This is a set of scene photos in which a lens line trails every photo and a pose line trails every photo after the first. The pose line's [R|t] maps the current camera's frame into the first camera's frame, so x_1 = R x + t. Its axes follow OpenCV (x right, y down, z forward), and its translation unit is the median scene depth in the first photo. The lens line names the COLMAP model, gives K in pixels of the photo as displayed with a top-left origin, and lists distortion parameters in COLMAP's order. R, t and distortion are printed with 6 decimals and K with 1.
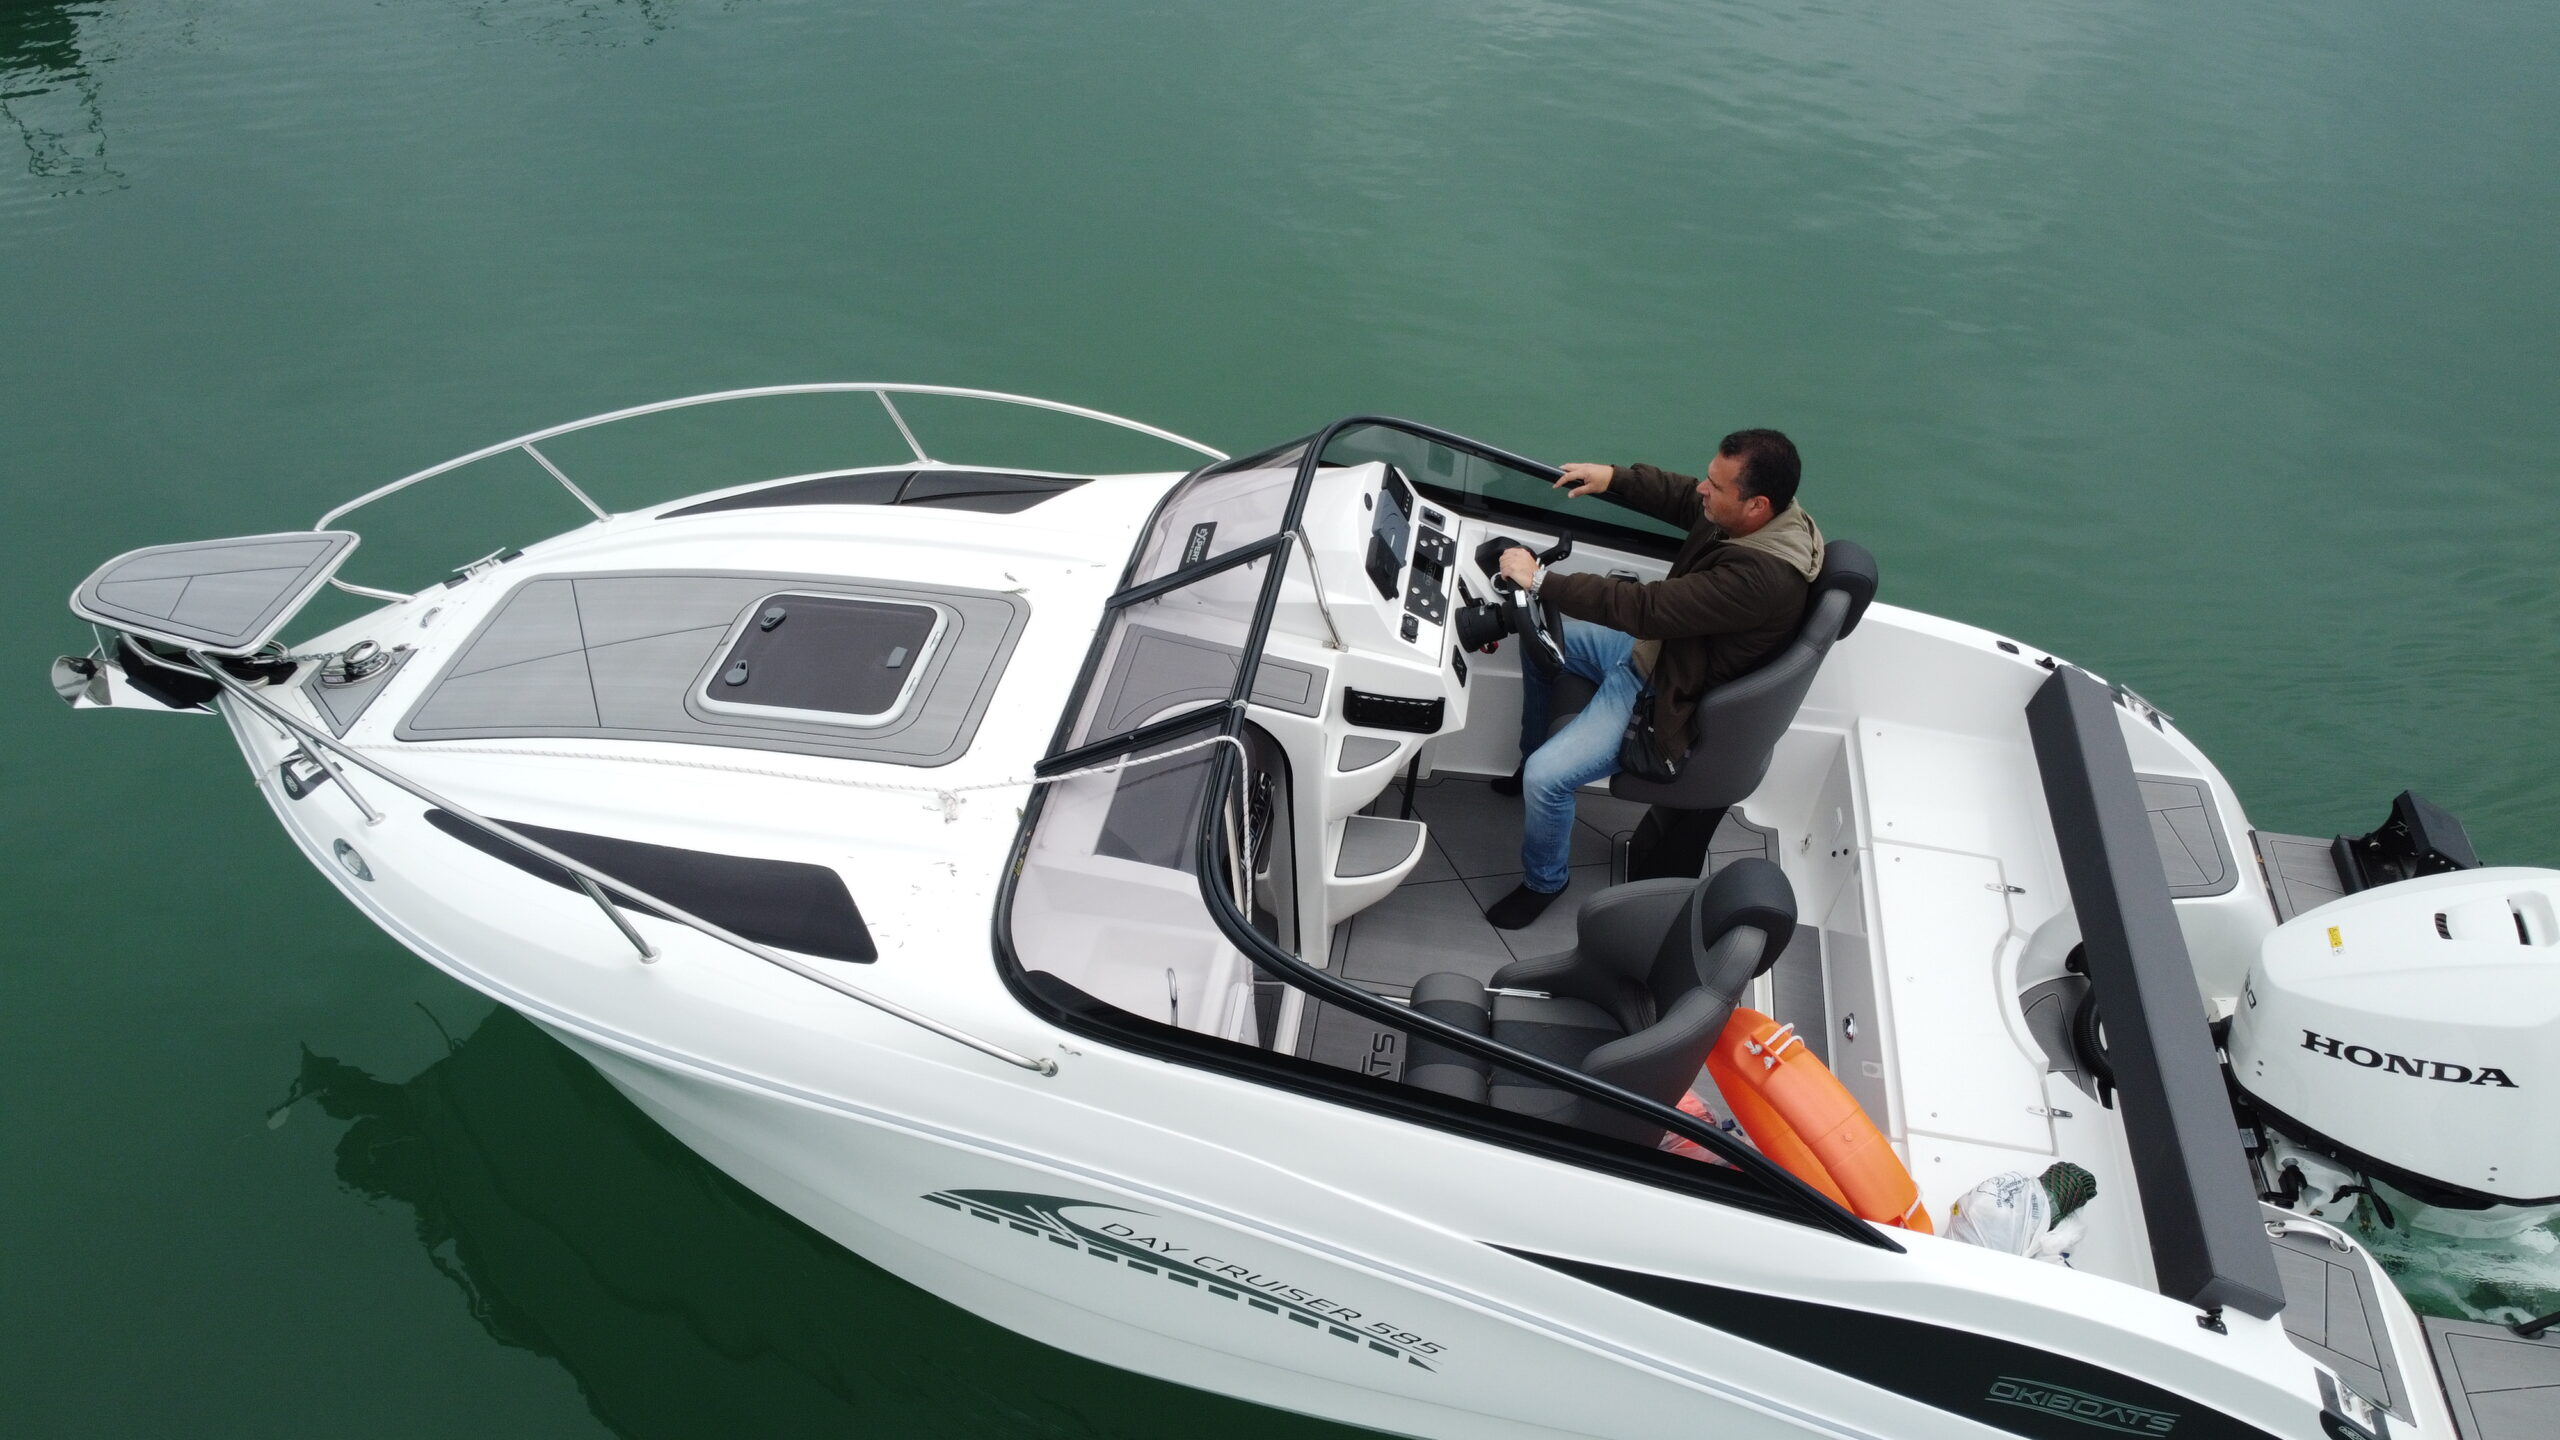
lens RADIAL K [[1937.0, 0, 1283.0], [0, 1937.0, 737.0], [0, 0, 1]] dist [0.003709, -0.000494]
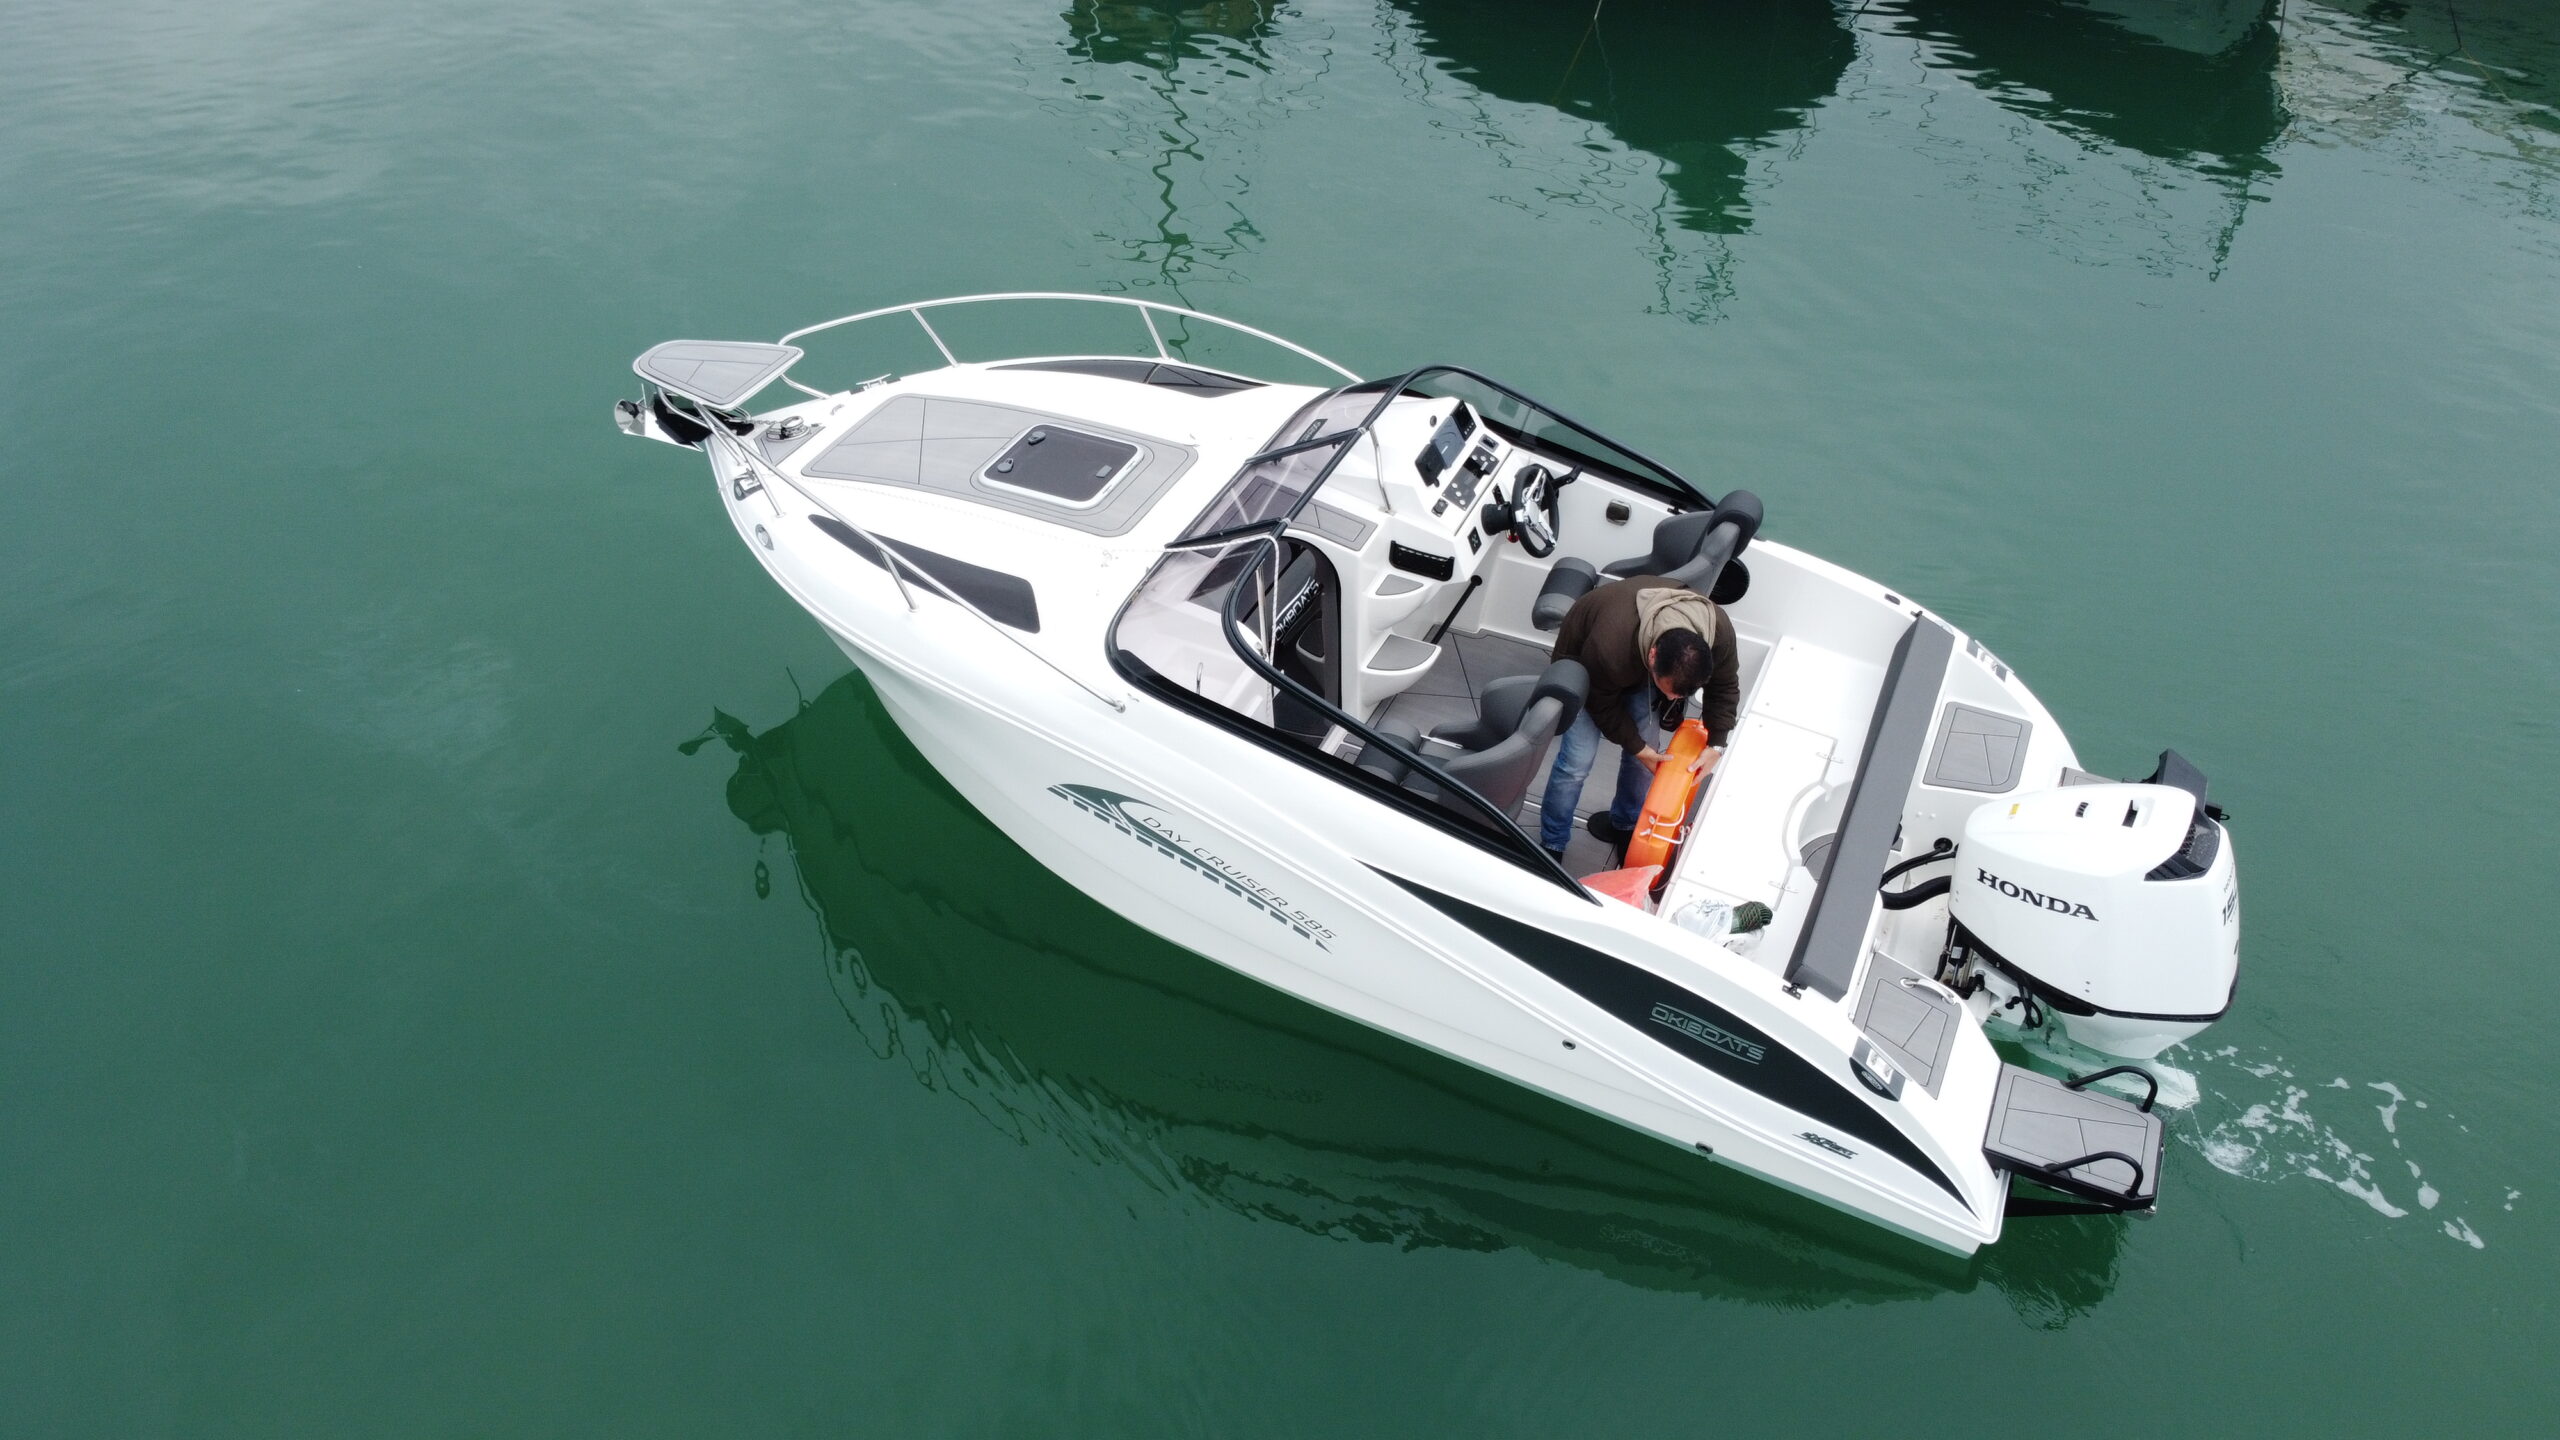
lens RADIAL K [[1937.0, 0, 1283.0], [0, 1937.0, 737.0], [0, 0, 1]] dist [0.003709, -0.000494]
pose [[0.965390, 0.174776, -0.193587, 0.271048], [-0.173066, 0.984571, 0.025845, 0.101020], [0.195117, 0.008553, 0.980743, -0.487388]]
